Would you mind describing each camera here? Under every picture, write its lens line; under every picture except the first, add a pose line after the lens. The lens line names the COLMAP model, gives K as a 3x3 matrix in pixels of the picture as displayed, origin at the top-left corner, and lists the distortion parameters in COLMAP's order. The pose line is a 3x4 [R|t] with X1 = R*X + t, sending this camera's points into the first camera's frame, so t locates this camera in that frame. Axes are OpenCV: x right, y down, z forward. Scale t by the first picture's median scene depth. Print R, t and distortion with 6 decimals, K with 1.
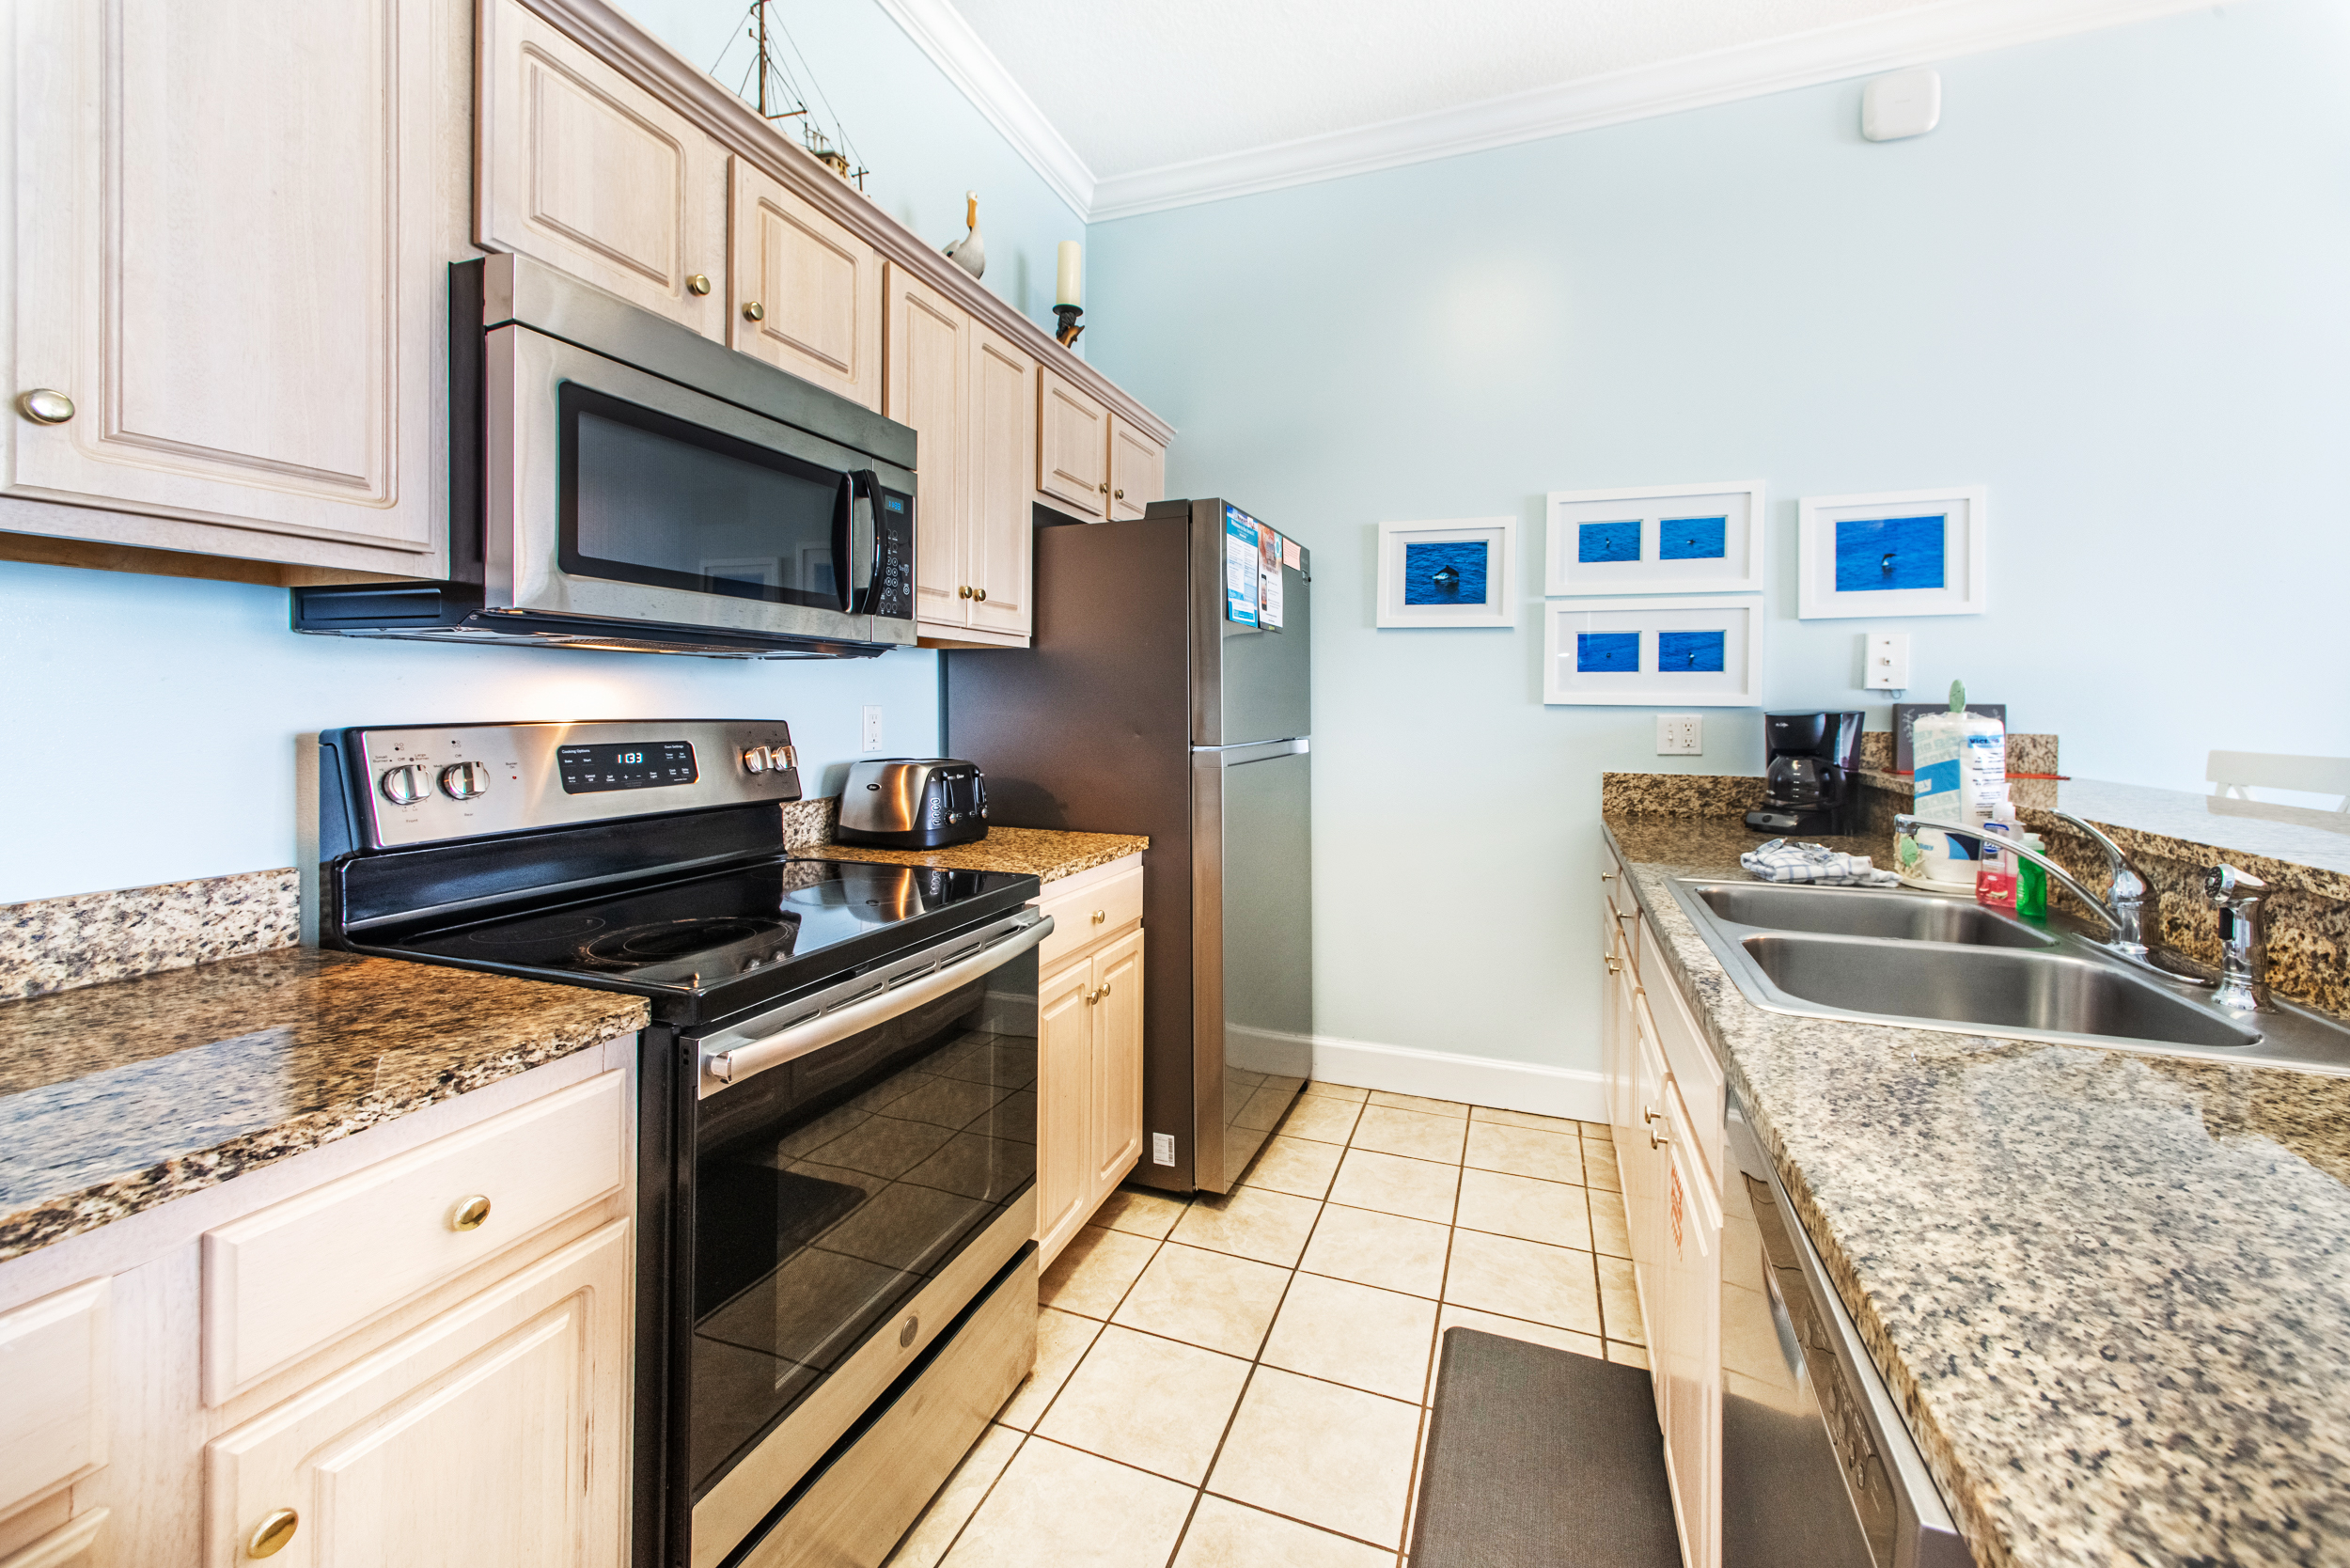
lens RADIAL K [[960.3, 0, 1213.1], [0, 960.3, 709.9], [0, 0, 1]] dist [0.002864, 0.002188]
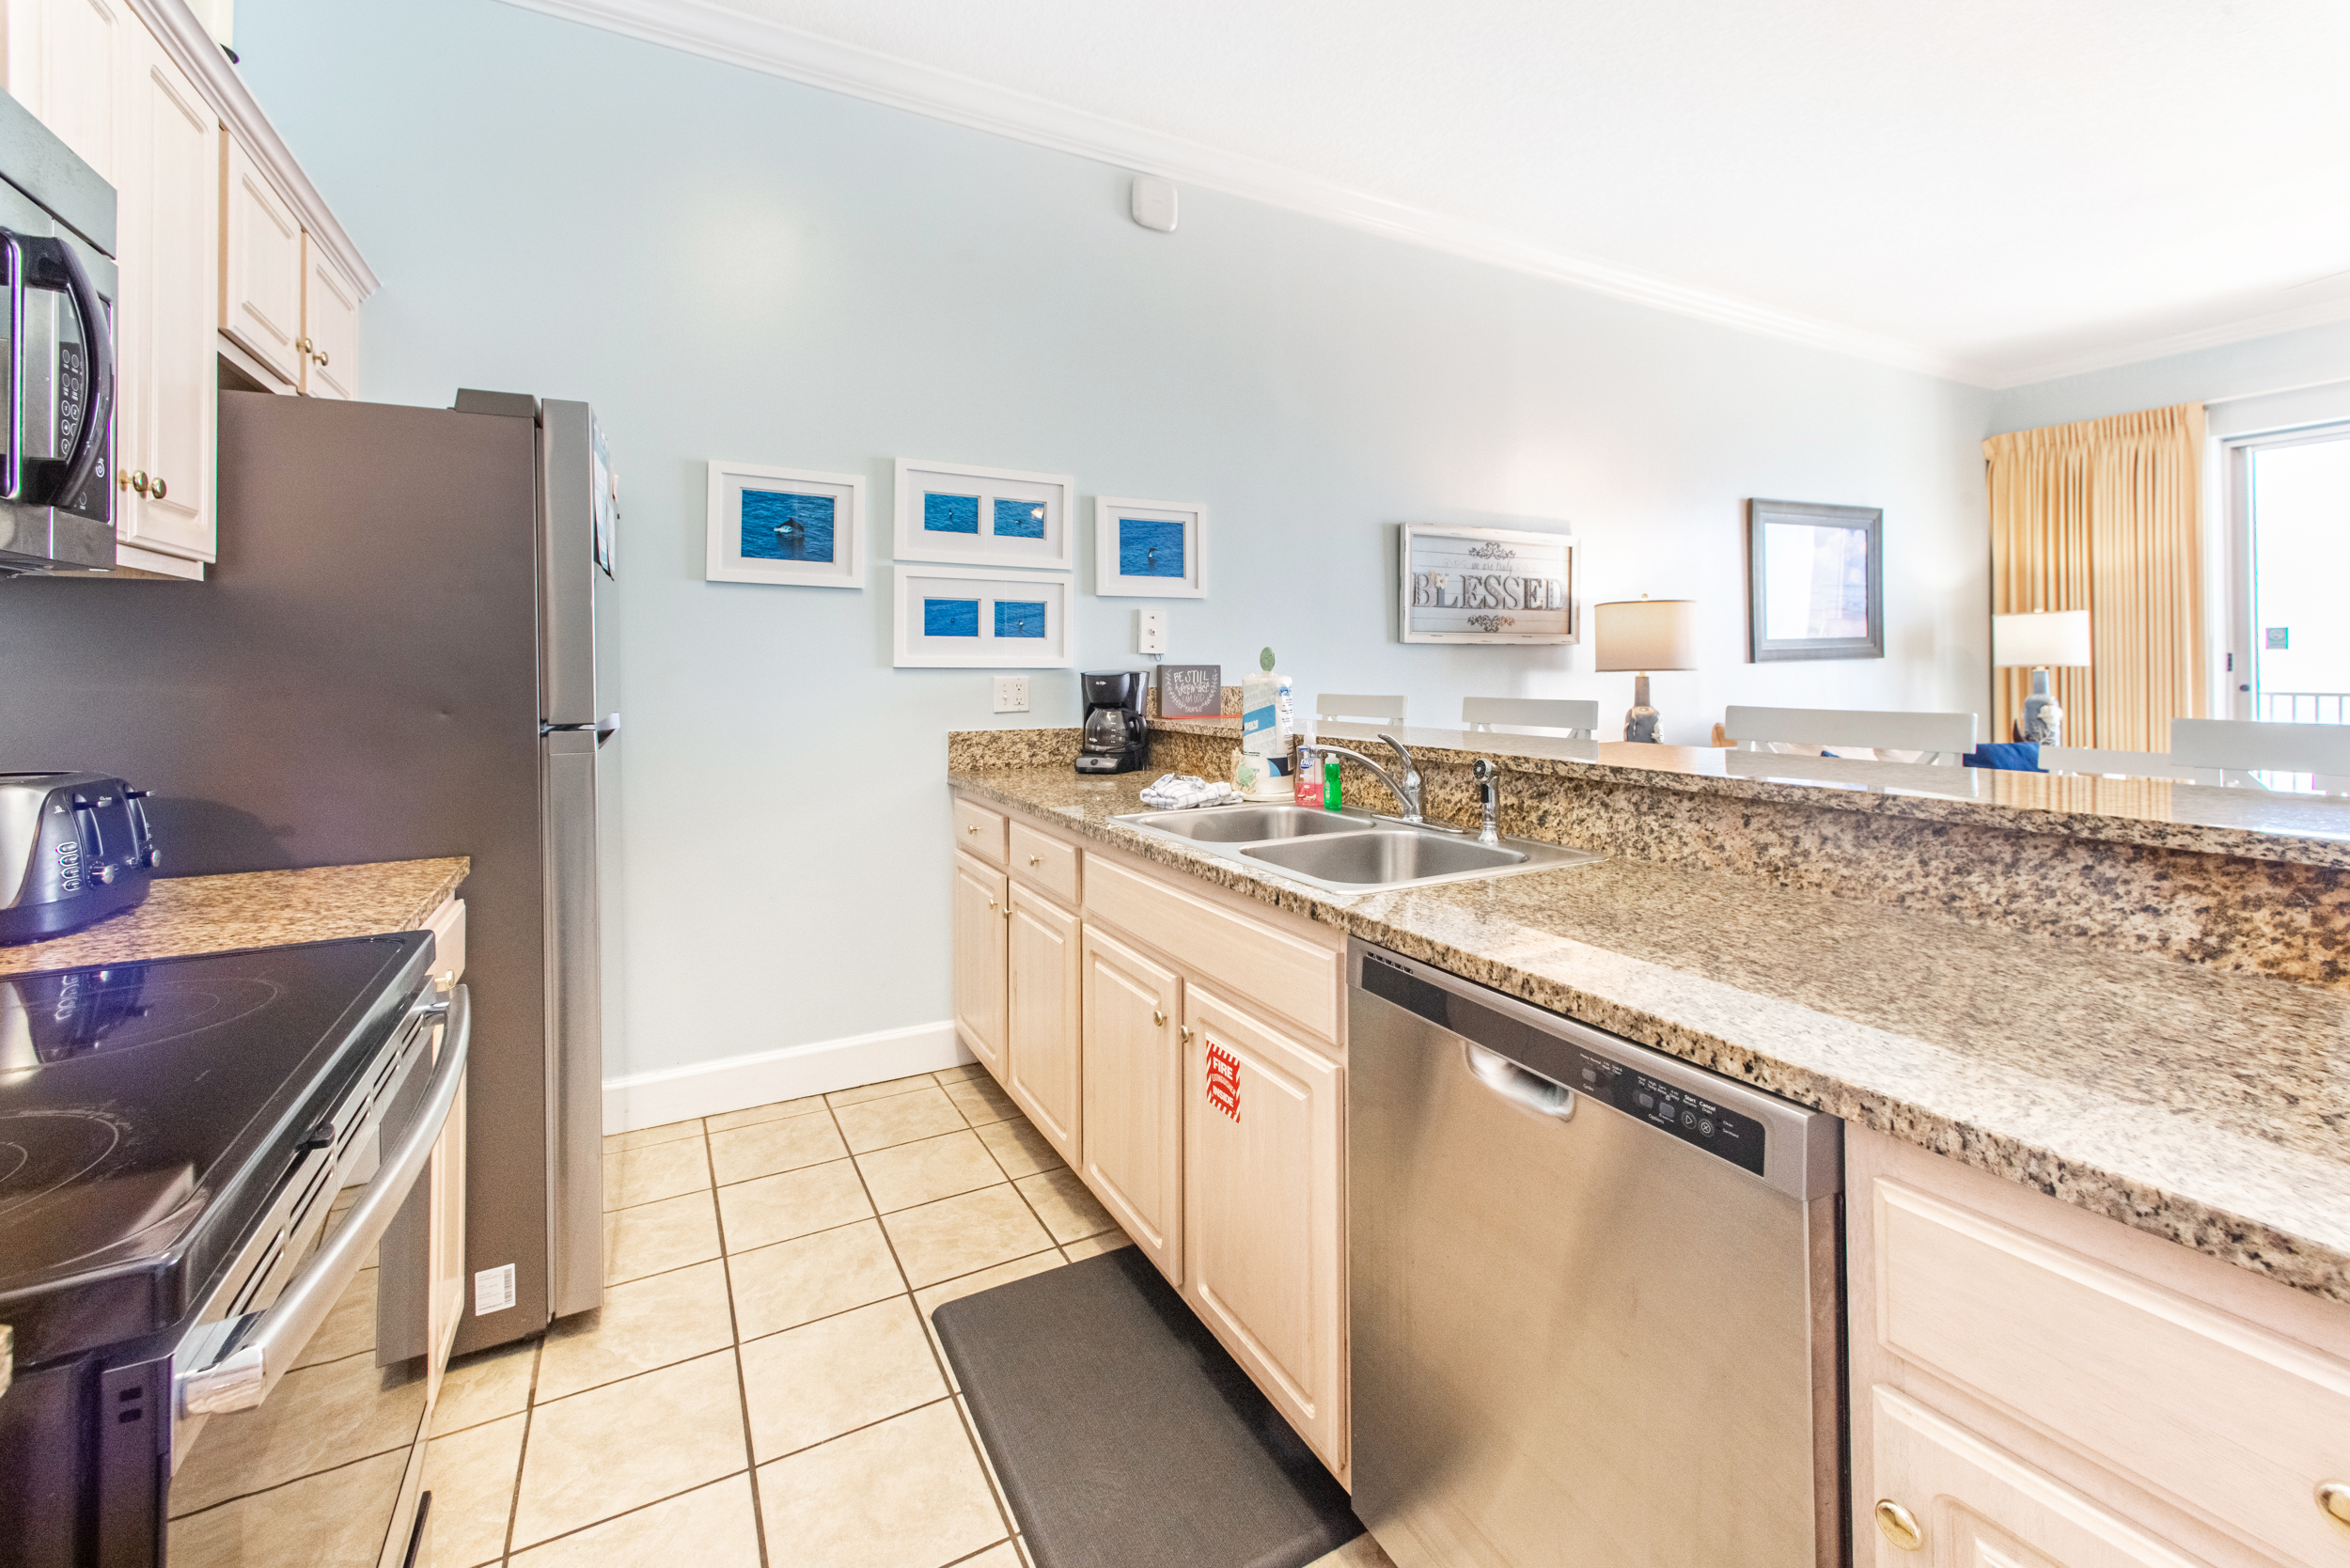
lens RADIAL K [[960.3, 0, 1194.4], [0, 960.3, 665.7], [0, 0, 1]] dist [0.002864, 0.002188]
pose [[0.662146, -0.005288, 0.749356, -0.222650], [0.012119, 0.999920, -0.003653, -0.000370], [-0.749277, 0.011501, 0.662157, 0.113259]]
